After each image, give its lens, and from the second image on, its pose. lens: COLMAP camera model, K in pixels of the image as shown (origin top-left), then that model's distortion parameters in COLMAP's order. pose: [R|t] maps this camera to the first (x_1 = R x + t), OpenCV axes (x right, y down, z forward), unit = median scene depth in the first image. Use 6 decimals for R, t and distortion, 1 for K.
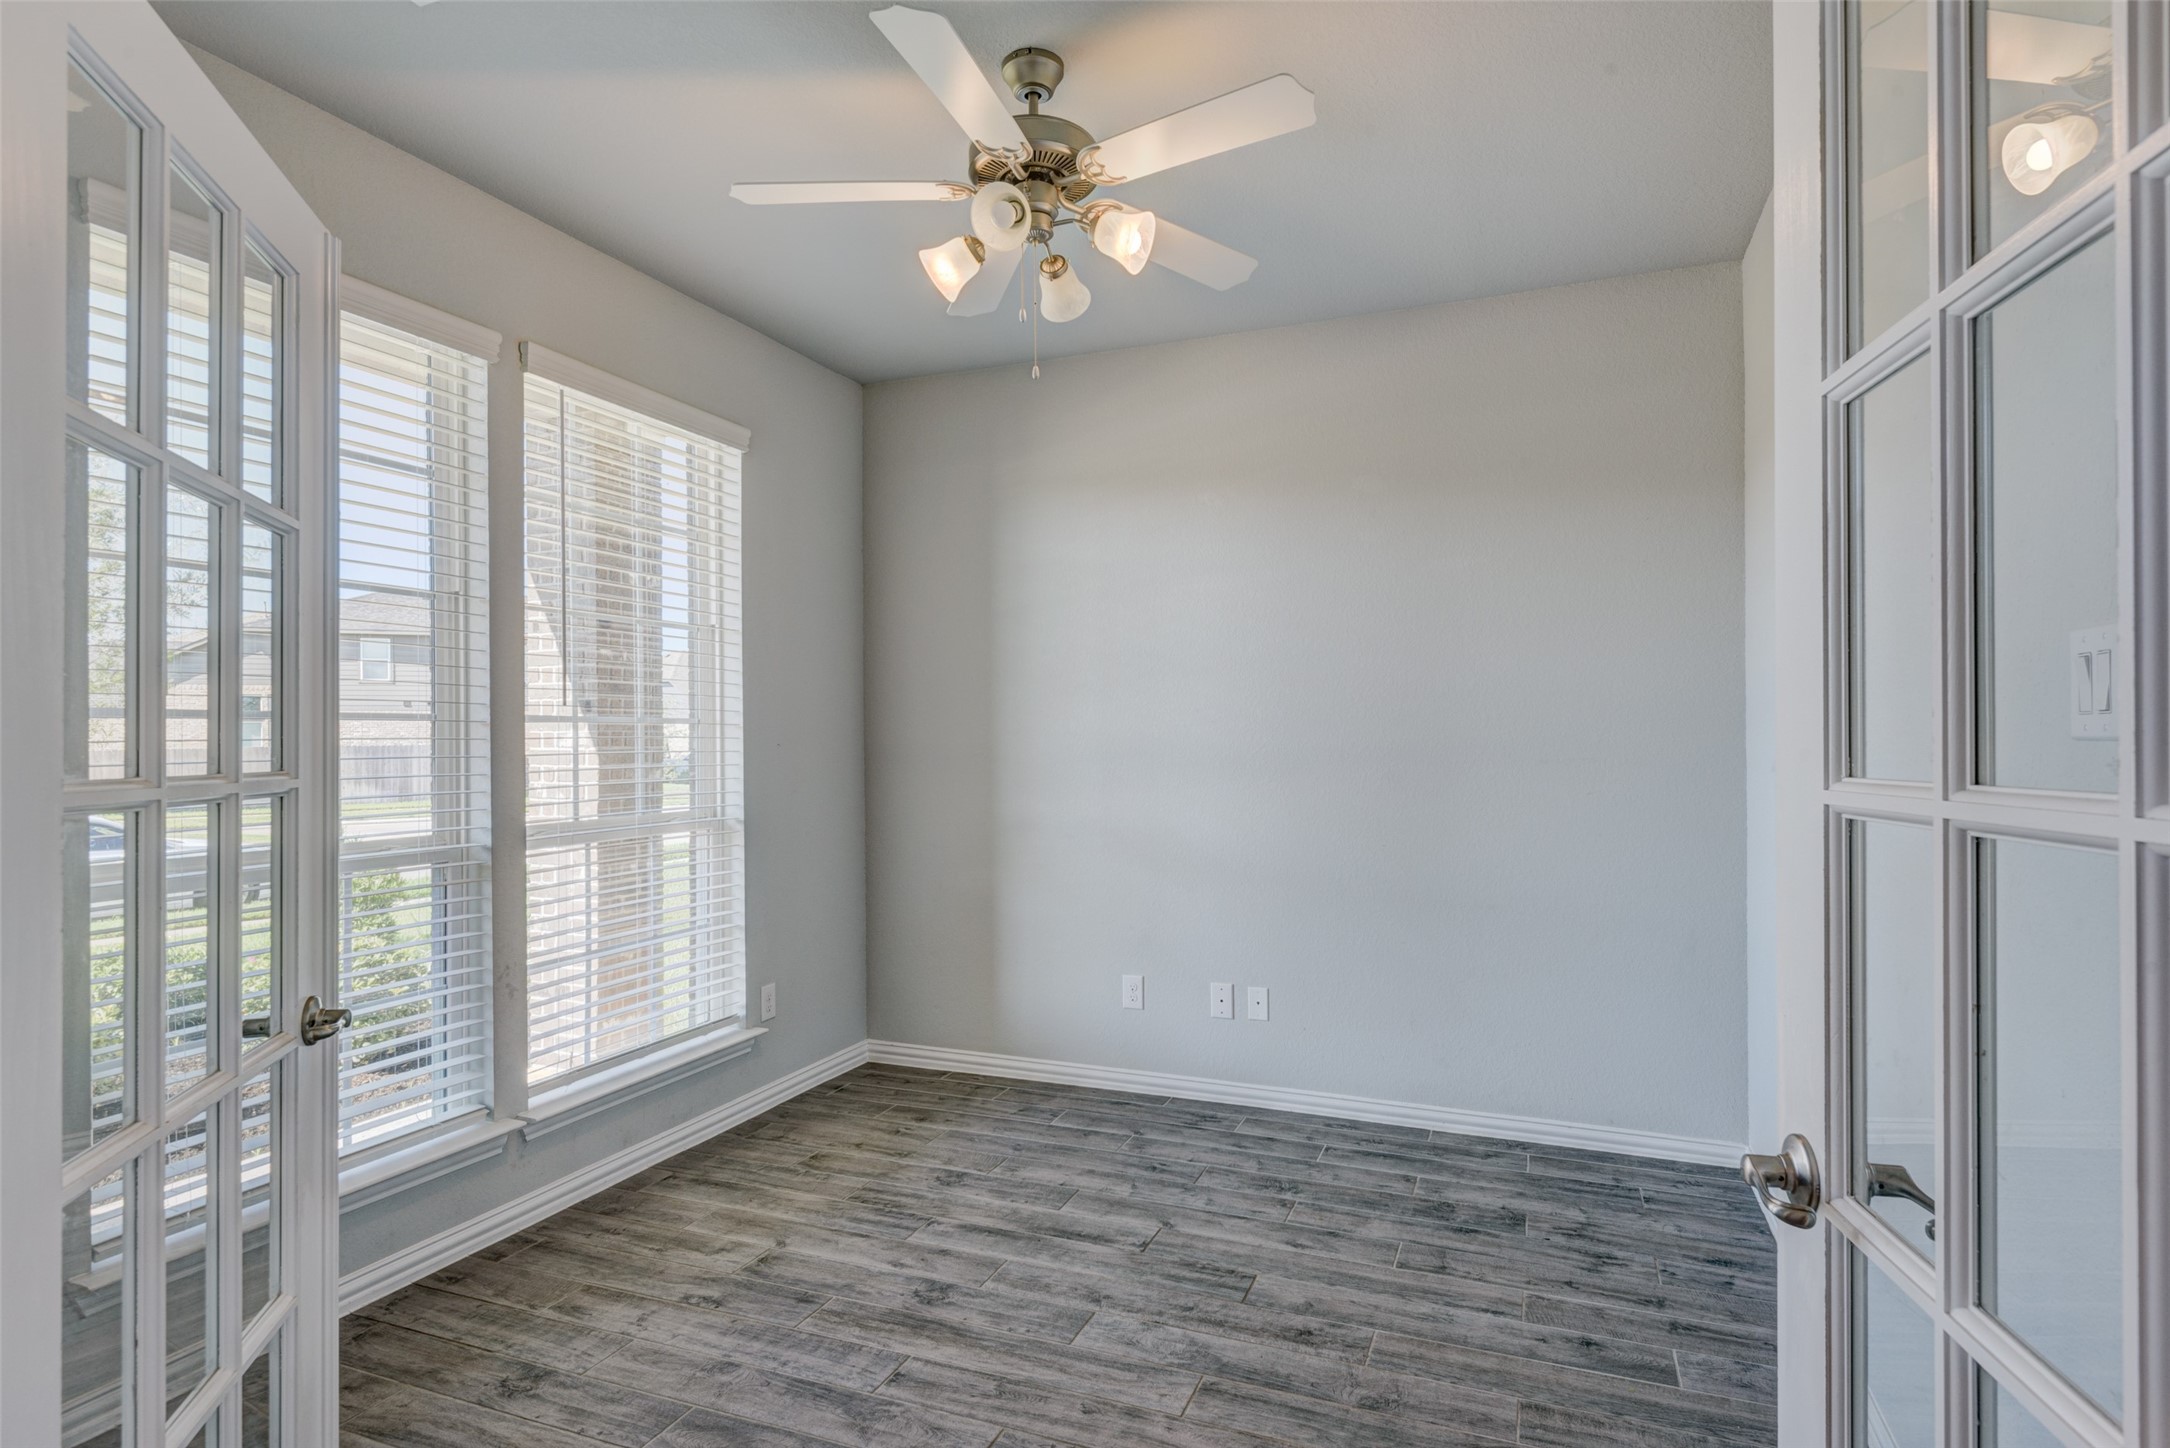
lens RADIAL K [[1128.0, 0, 1099.6], [0, 1128.0, 733.7], [0, 0, 1]] dist [0.042760, -0.039471]
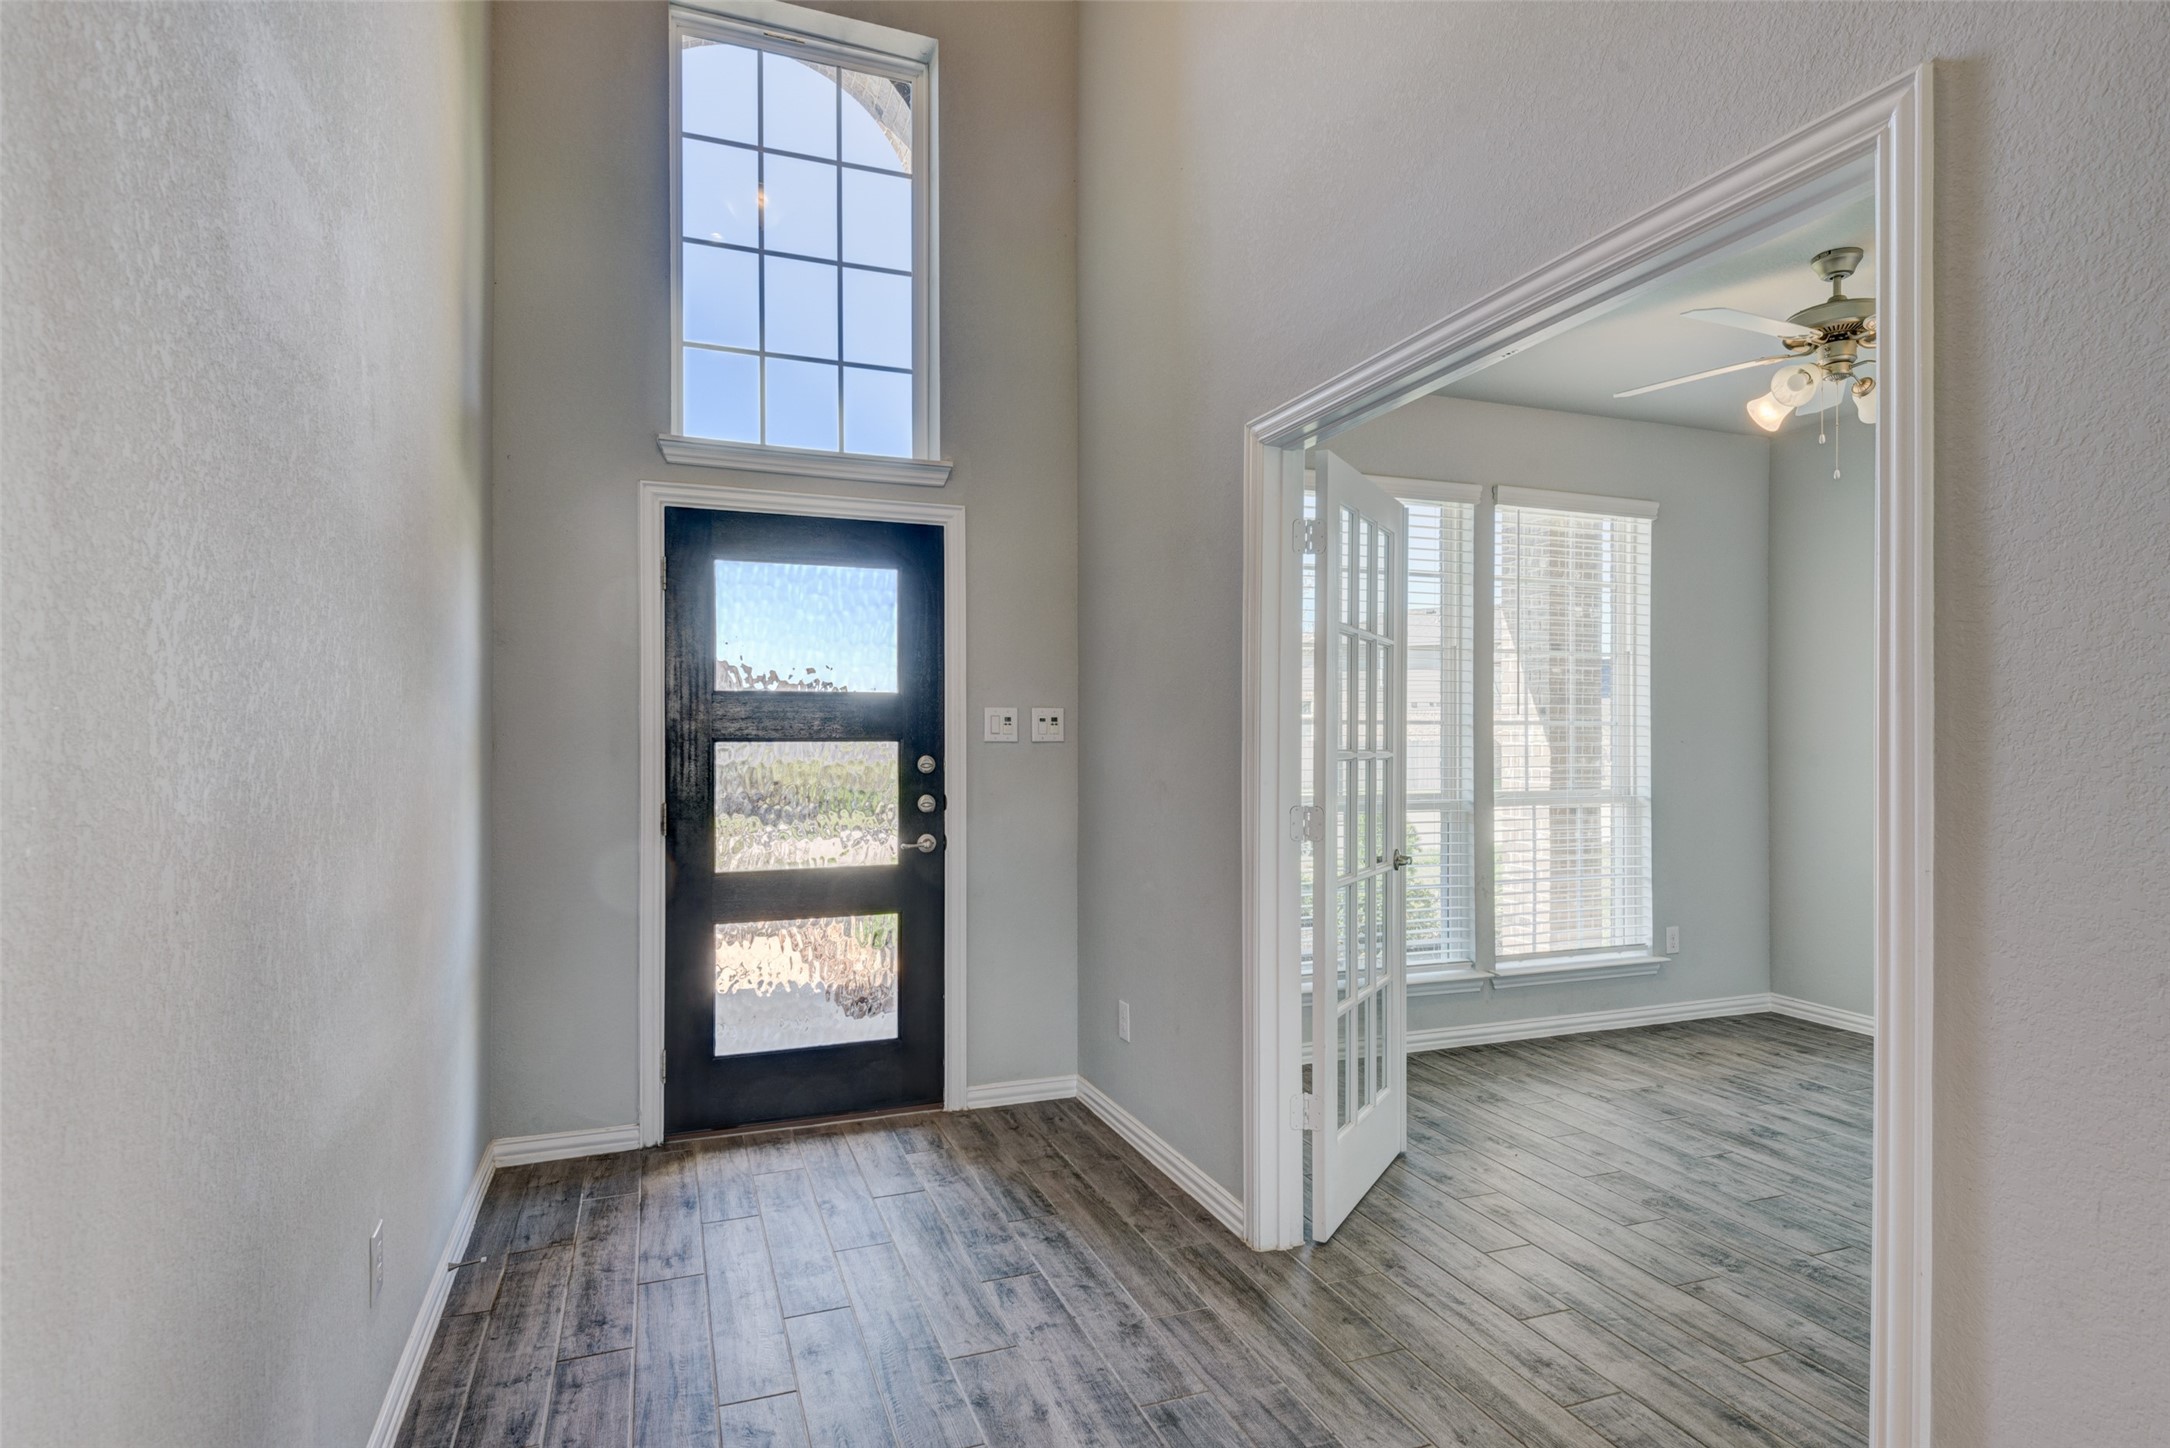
lens RADIAL K [[1128.0, 0, 1099.6], [0, 1128.0, 733.7], [0, 0, 1]] dist [0.042760, -0.039471]
pose [[0.685422, 0.004901, -0.728130, 0.276674], [-0.003558, 0.999988, 0.003383, -0.001913], [0.728138, 0.000272, 0.685431, -0.497409]]
